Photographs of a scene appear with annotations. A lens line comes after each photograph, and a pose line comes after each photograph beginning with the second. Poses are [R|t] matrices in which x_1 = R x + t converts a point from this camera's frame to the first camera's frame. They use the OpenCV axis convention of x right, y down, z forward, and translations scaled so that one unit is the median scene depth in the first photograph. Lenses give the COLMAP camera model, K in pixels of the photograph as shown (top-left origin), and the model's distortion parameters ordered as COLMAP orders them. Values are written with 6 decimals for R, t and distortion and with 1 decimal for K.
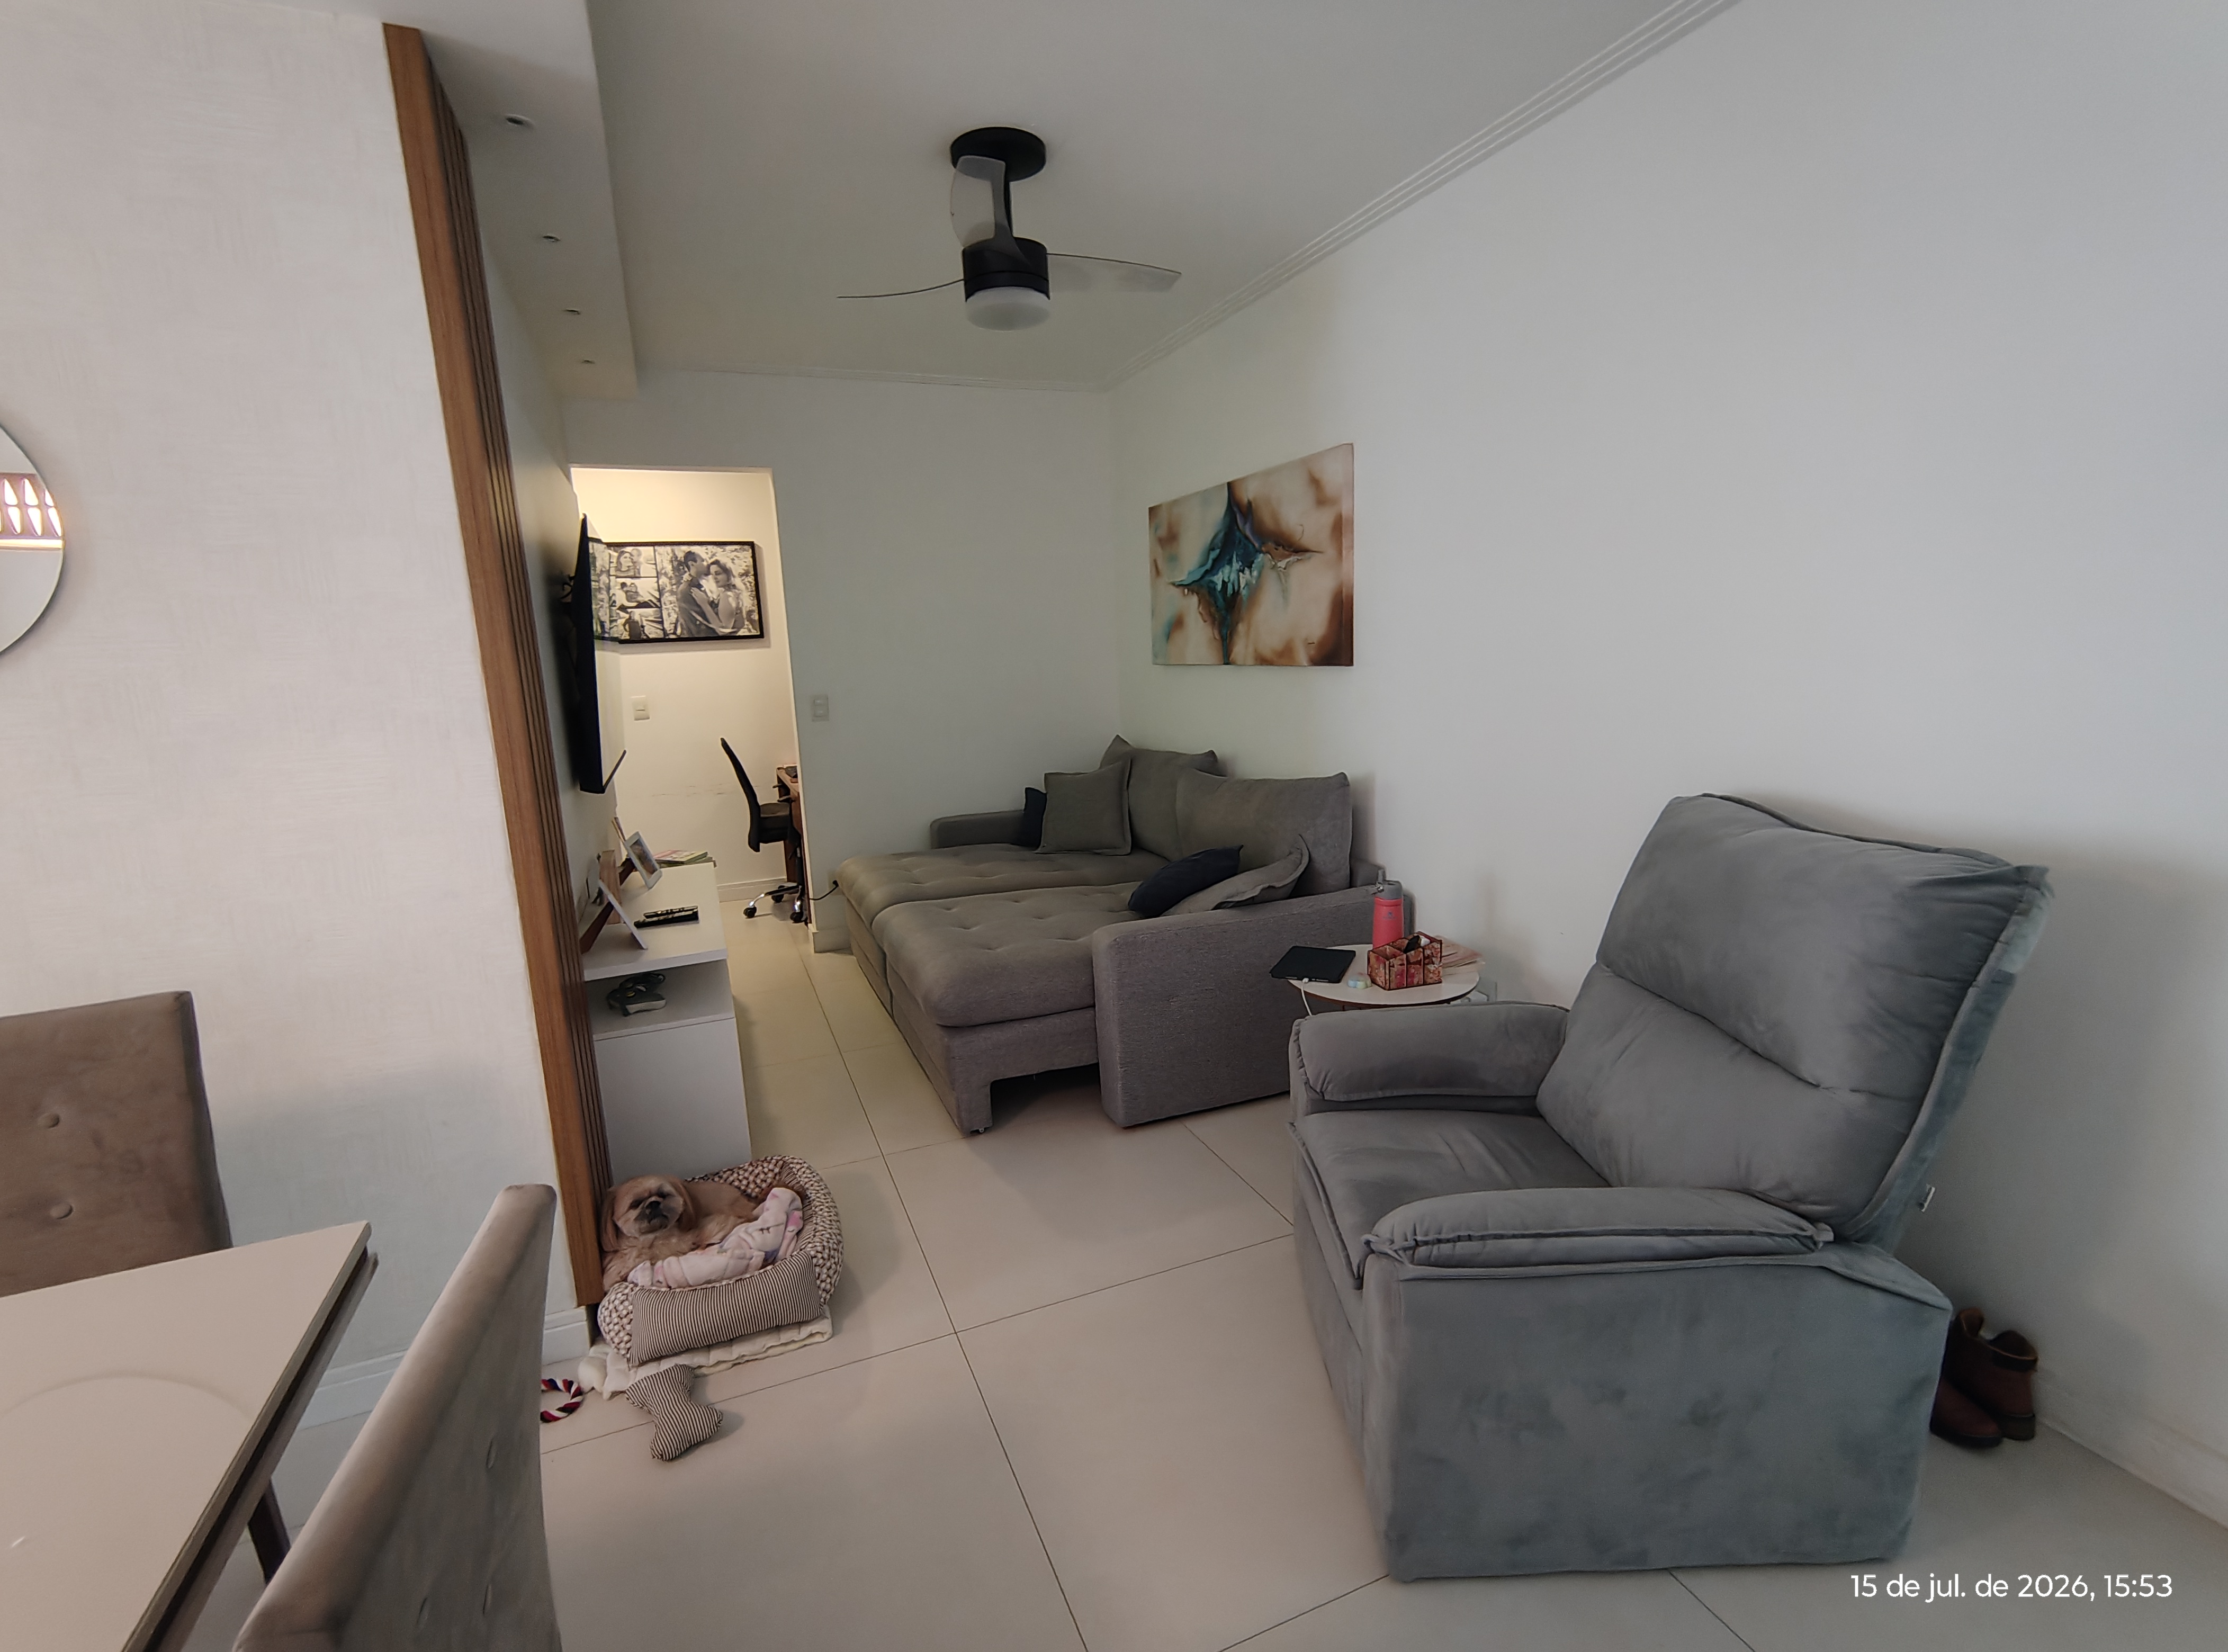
lens RADIAL K [[1035.1, 0, 1123.7], [0, 1035.1, 828.1], [0, 0, 1]] dist [-0.014805, 0.000830]
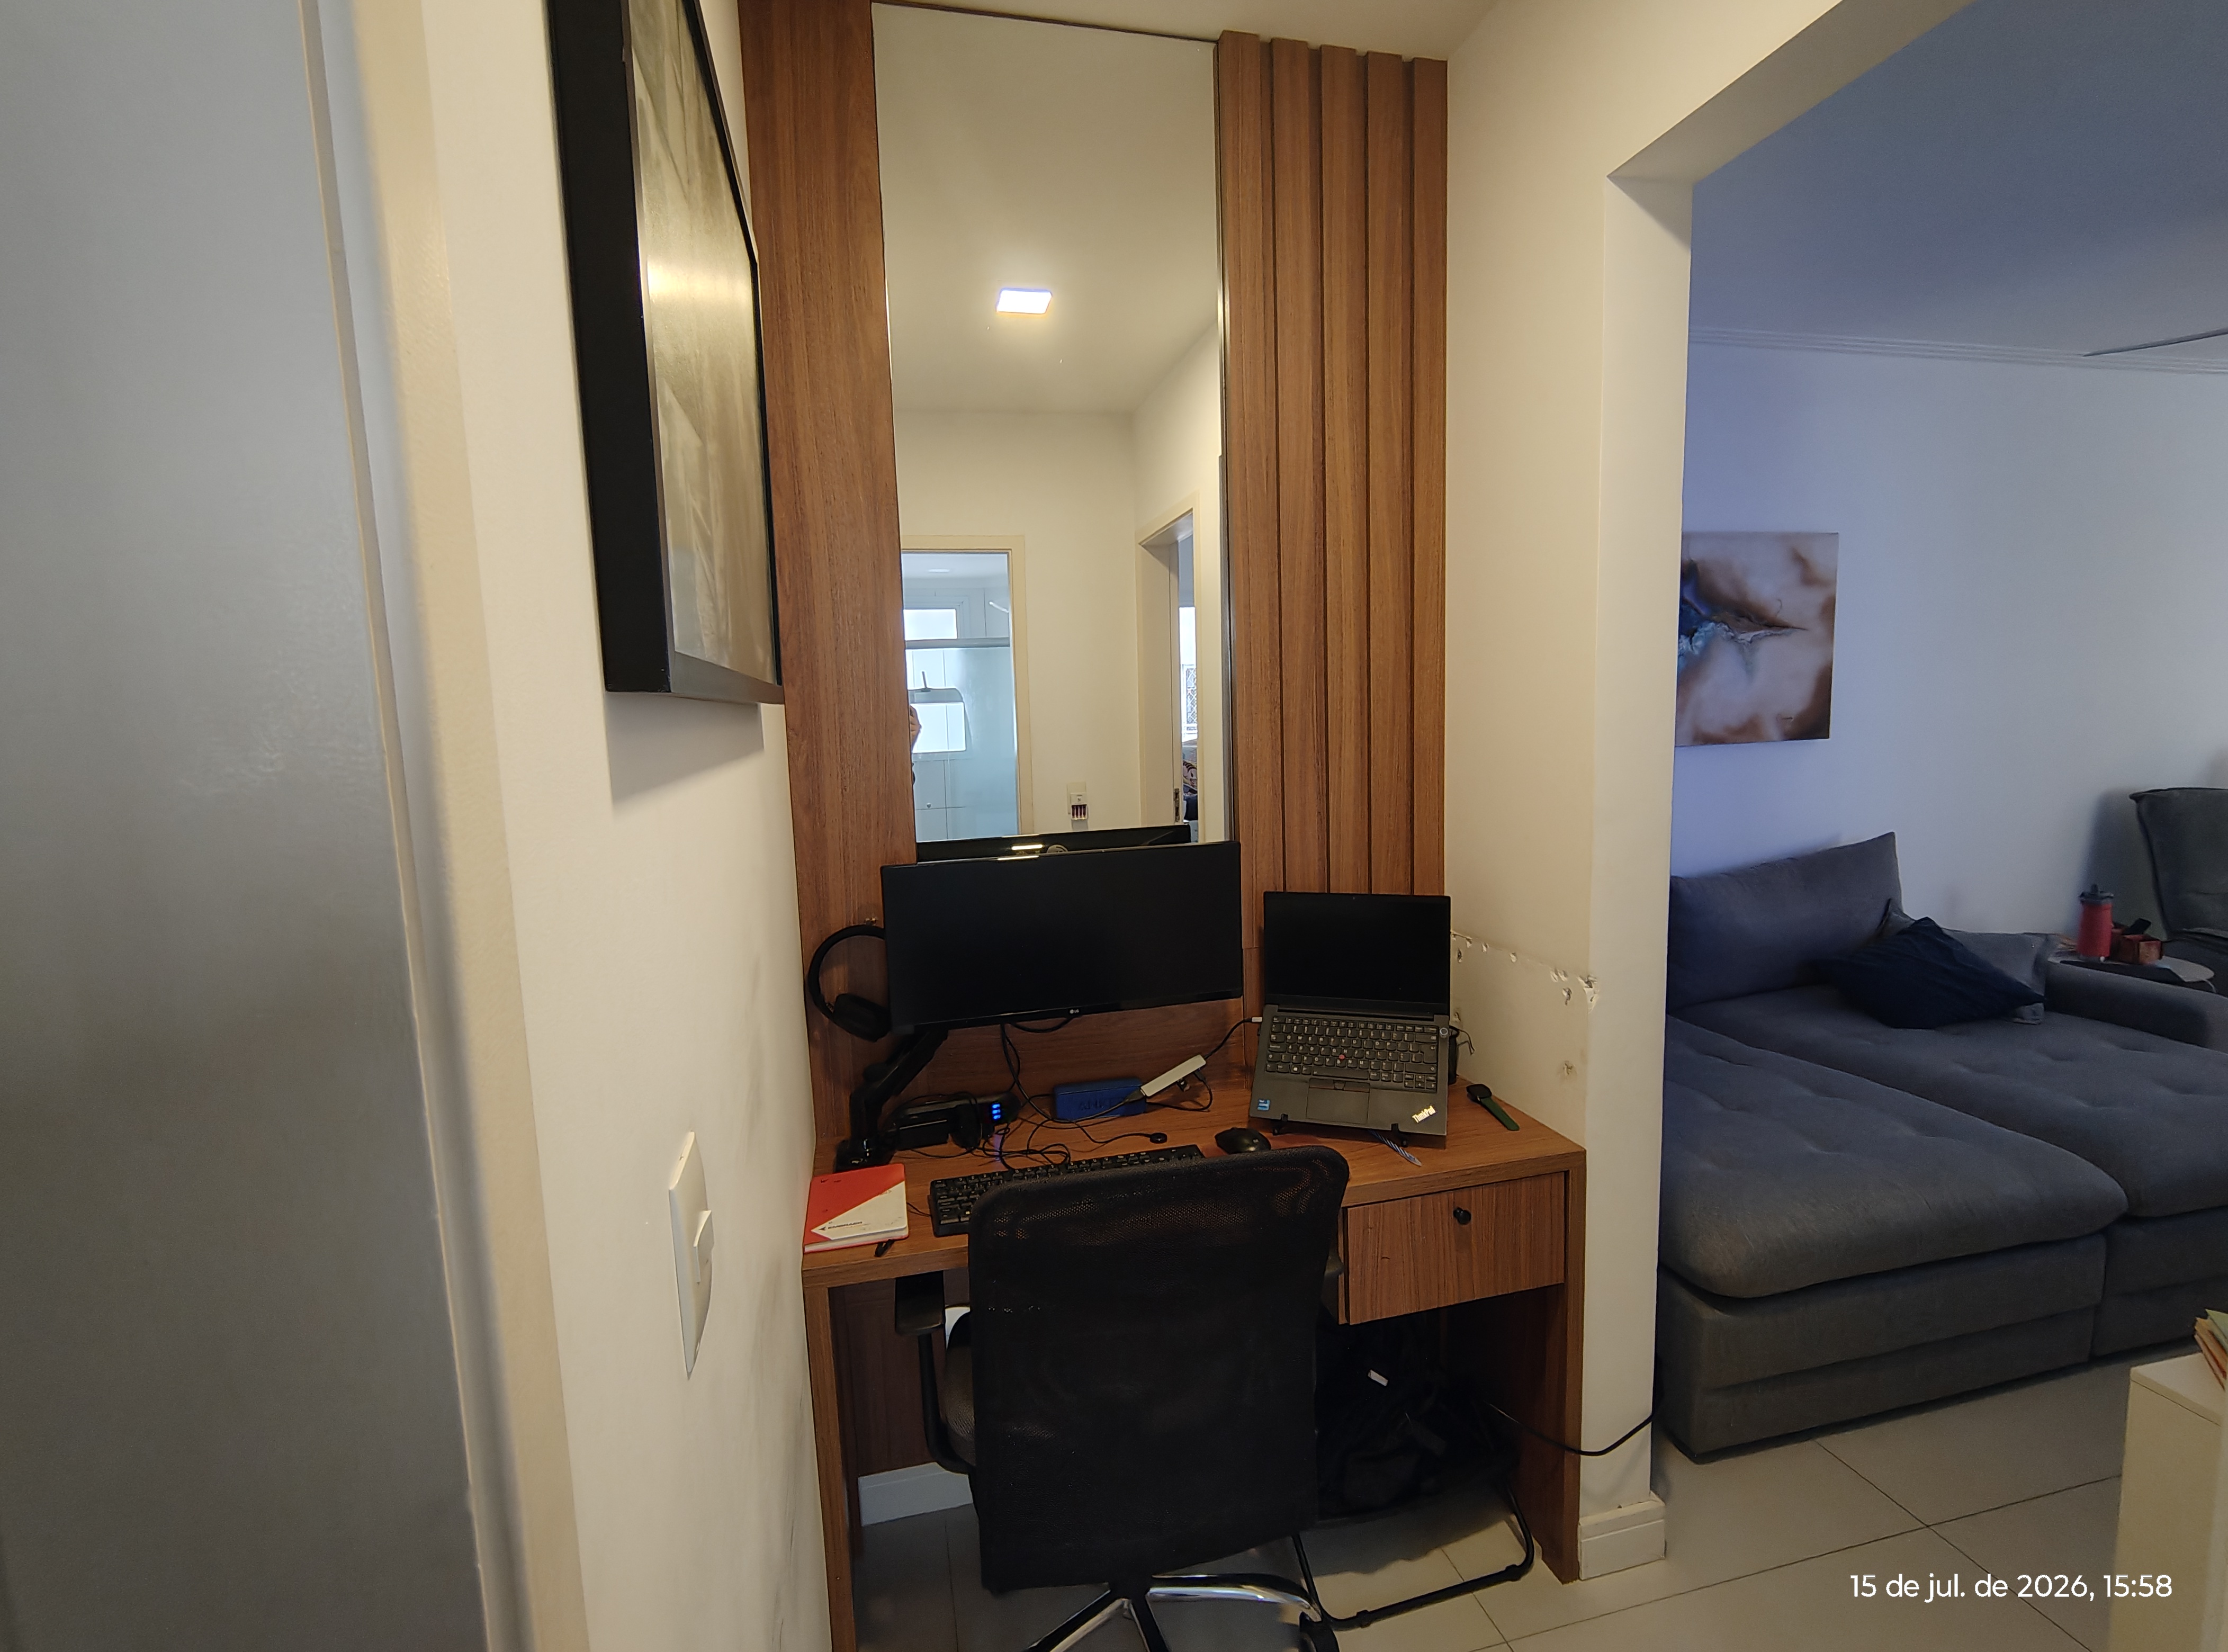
lens RADIAL K [[1039.9, 0, 1107.6], [0, 1039.9, 841.1], [0, 0, 1]] dist [-0.000060, 0.000646]
pose [[0.164303, -0.081235, 0.983059, -0.808544], [0.204470, 0.977762, 0.046623, -0.213679], [-0.964985, 0.193346, 0.177259, 1.294737]]
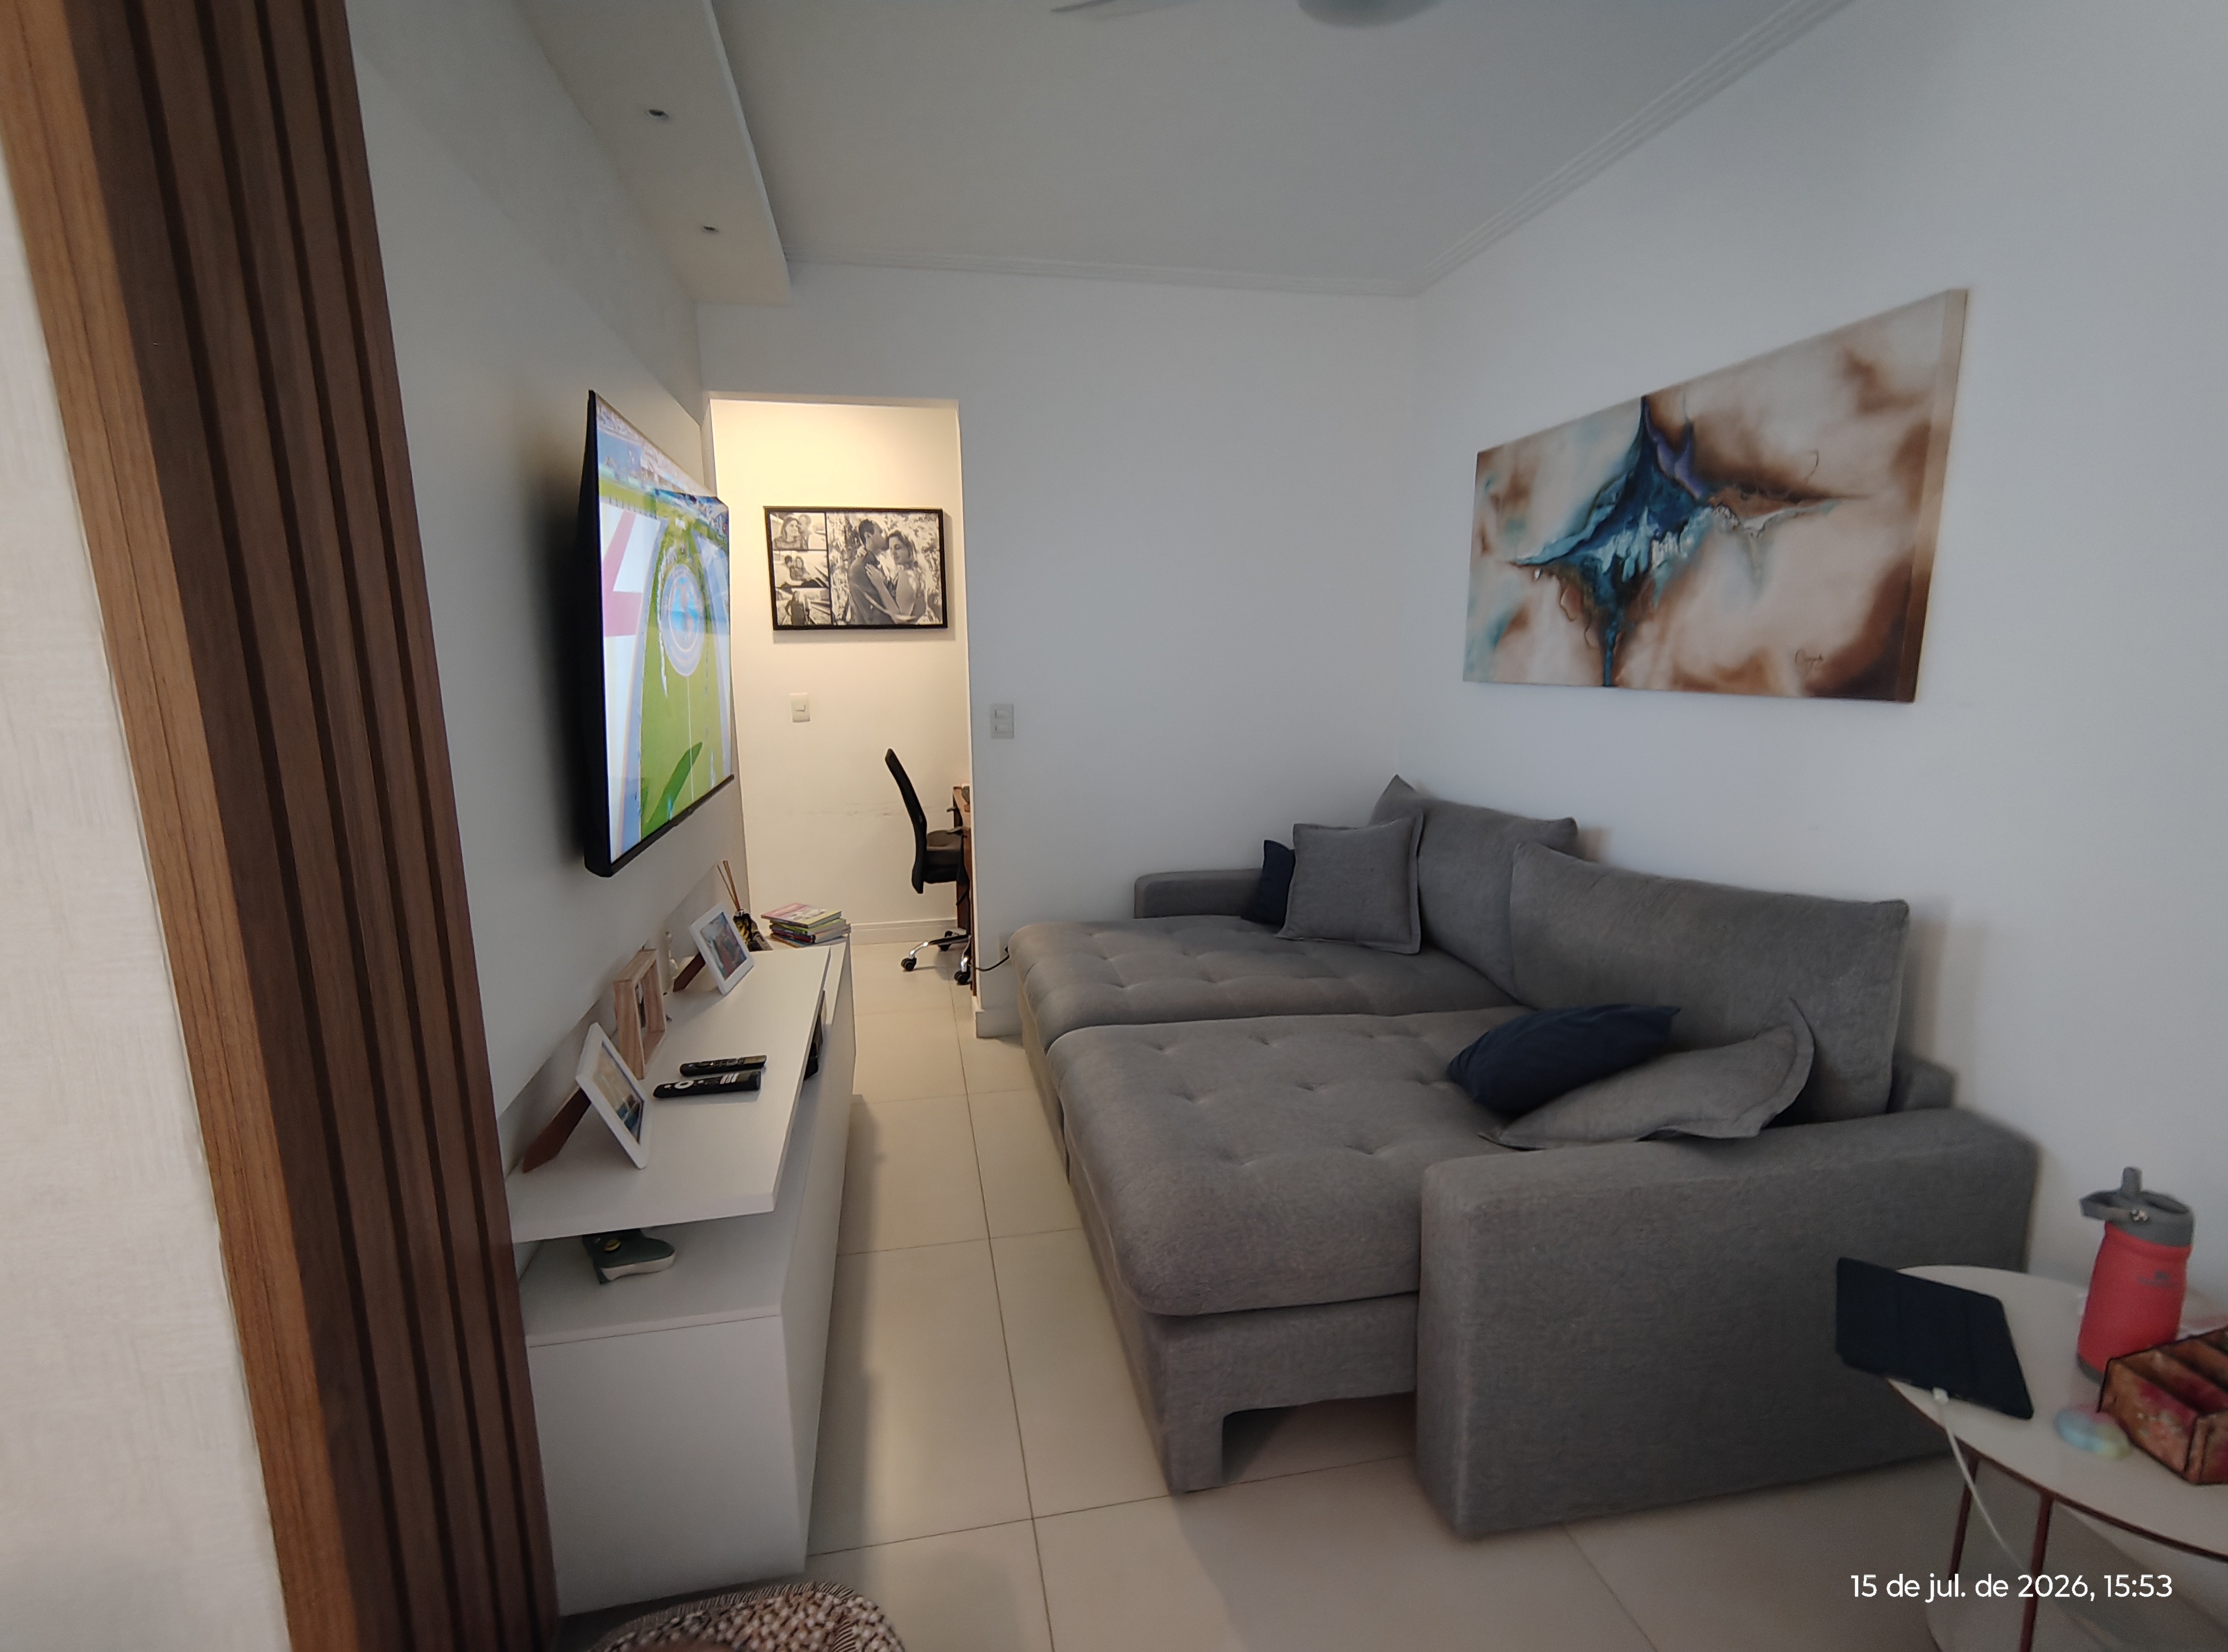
lens RADIAL K [[1039.9, 0, 1107.6], [0, 1039.9, 841.1], [0, 0, 1]] dist [-0.000060, 0.000646]
pose [[0.978219, 0.067028, -0.196455, -0.072732], [-0.065082, 0.997746, 0.016353, -0.053710], [0.197108, -0.003211, 0.980377, 0.309690]]
